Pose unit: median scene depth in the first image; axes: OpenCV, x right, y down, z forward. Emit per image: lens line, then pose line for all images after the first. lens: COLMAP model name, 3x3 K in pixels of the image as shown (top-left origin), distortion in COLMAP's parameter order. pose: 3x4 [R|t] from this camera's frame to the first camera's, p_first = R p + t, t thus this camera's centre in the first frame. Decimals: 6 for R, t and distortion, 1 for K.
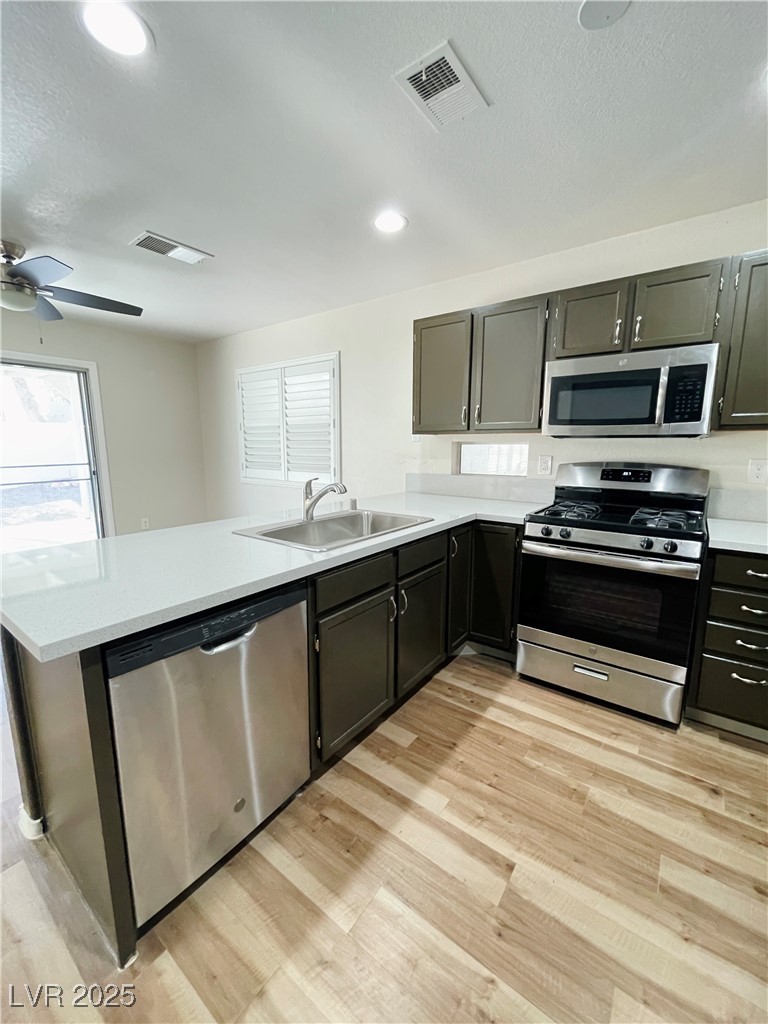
lens RADIAL K [[414.7, 0, 385.2], [0, 414.7, 514.1], [0, 0, 1]] dist [-0.001887, -0.000500]
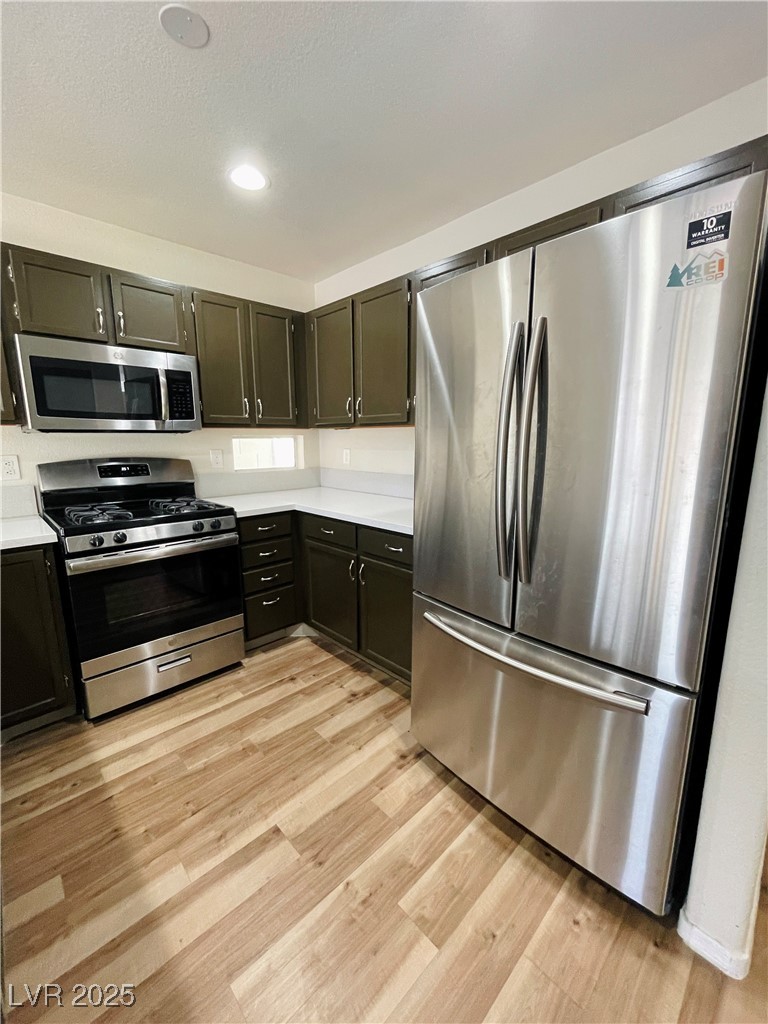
lens RADIAL K [[414.7, 0, 385.2], [0, 414.7, 514.1], [0, 0, 1]] dist [-0.001887, -0.000500]
pose [[0.166410, -0.181463, 0.969216, -0.400519], [0.169607, 0.973539, 0.153152, -0.051464], [-0.971361, 0.138900, 0.192784, 0.291428]]
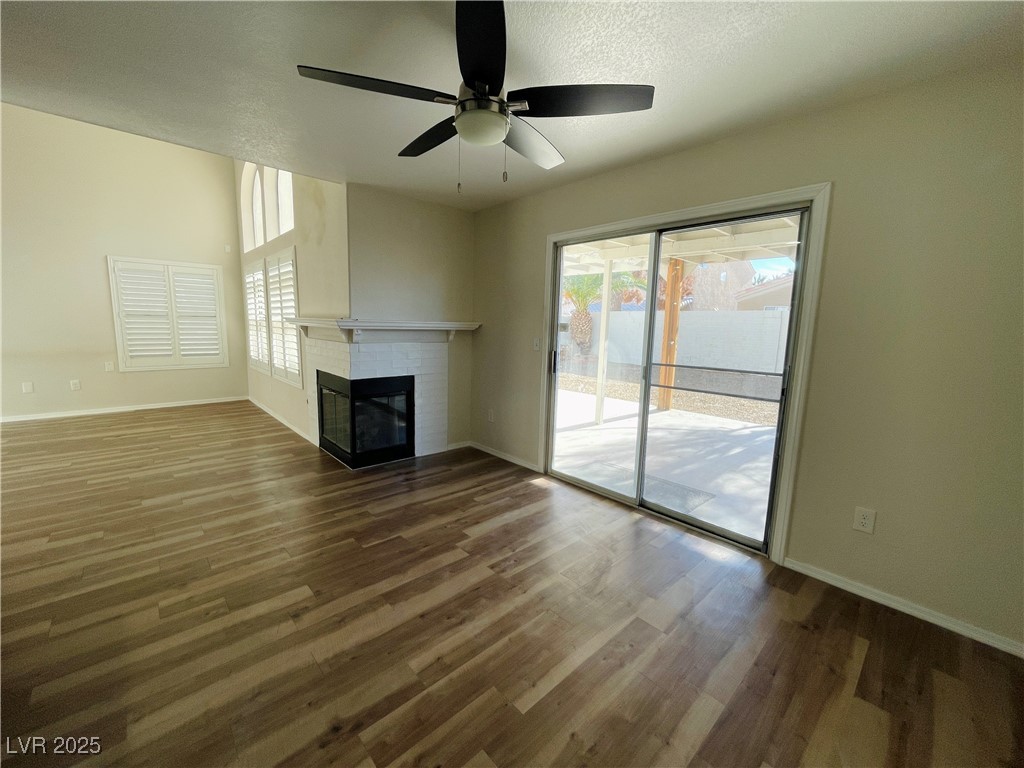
lens RADIAL K [[414.7, 0, 513.8], [0, 414.7, 383.5], [0, 0, 1]] dist [-0.001887, -0.000500]
pose [[-0.182495, 0.133369, -0.974119, -0.237801], [-0.190890, 0.967099, 0.168170, -0.329700], [0.964498, 0.216640, -0.151032, 1.783440]]
